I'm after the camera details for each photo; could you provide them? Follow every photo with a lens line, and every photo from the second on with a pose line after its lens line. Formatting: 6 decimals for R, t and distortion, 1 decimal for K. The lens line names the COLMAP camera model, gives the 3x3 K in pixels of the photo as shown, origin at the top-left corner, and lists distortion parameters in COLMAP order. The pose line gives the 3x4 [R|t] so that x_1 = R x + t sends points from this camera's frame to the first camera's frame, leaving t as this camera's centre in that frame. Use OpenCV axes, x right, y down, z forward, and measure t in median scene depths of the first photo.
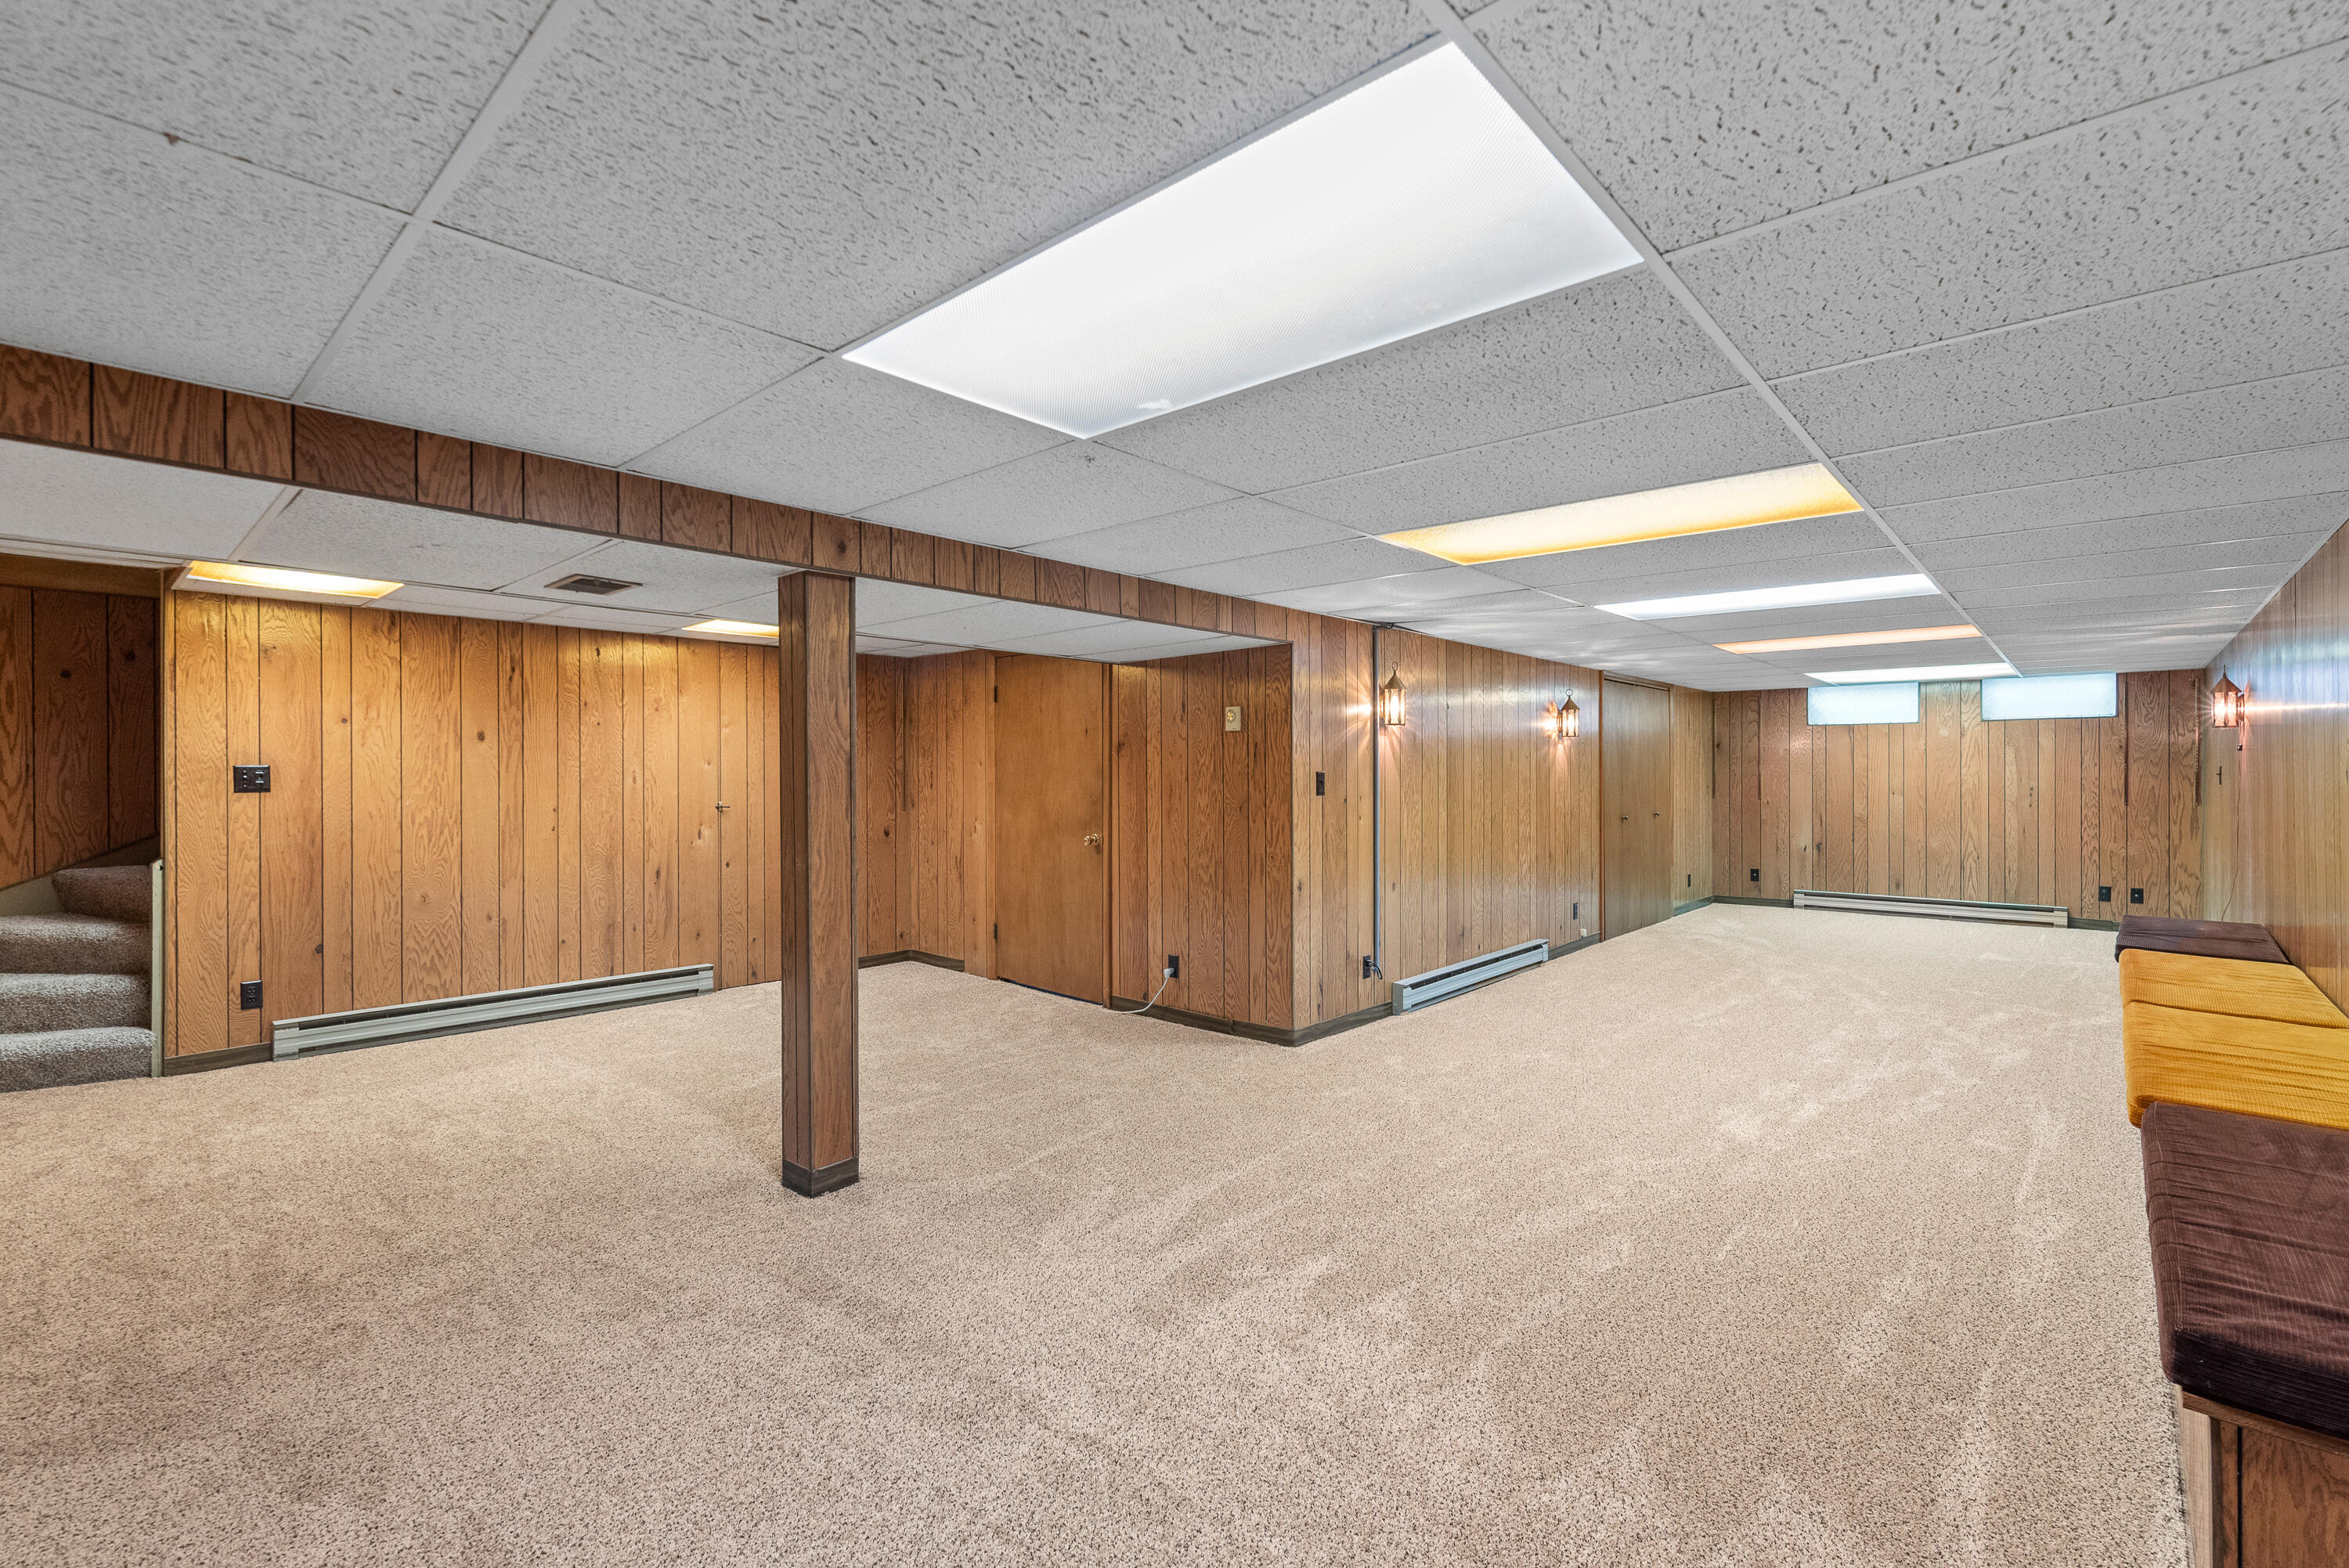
lens RADIAL K [[1029.4, 0, 1179.0], [0, 1029.4, 775.7], [0, 0, 1]] dist [-0.002511, 0.000060]
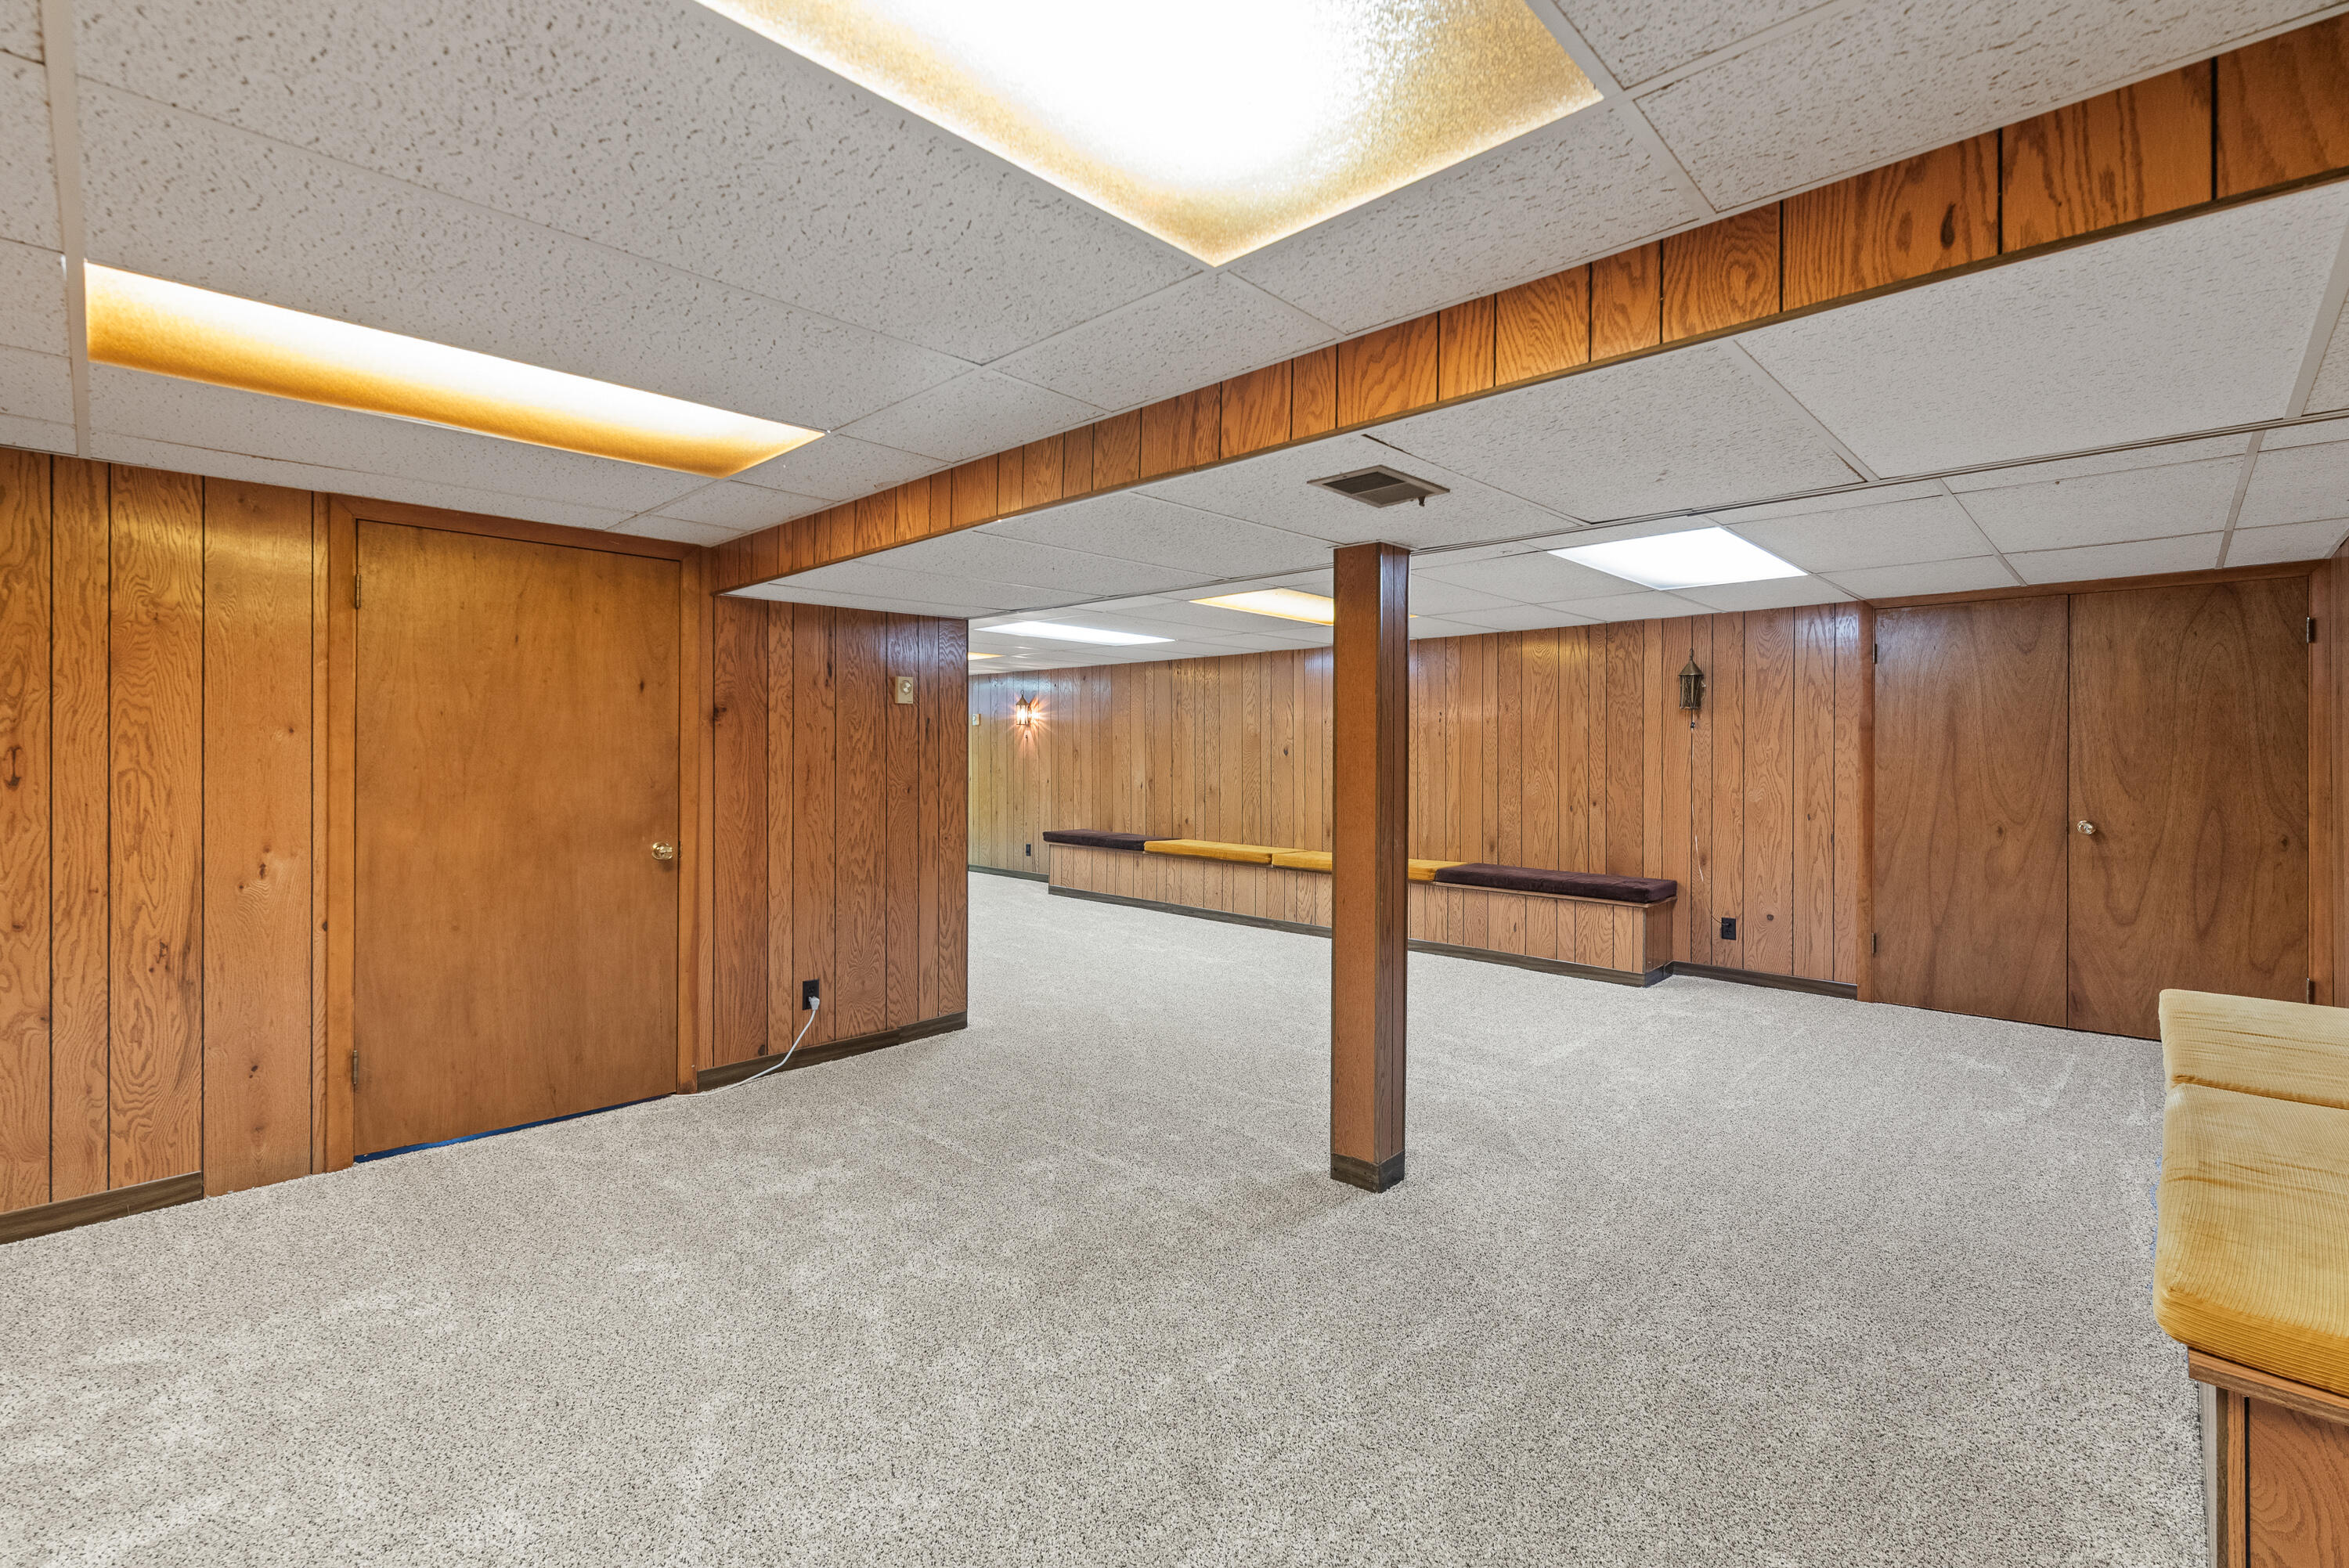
lens RADIAL K [[1029.4, 0, 1176.3], [0, 1029.4, 765.2], [0, 0, 1]] dist [-0.002511, 0.000060]
pose [[0.025824, -0.010837, 0.999608, -0.787268], [0.003663, 0.999936, 0.010746, 0.001251], [-0.999660, 0.003384, 0.025862, 0.696151]]
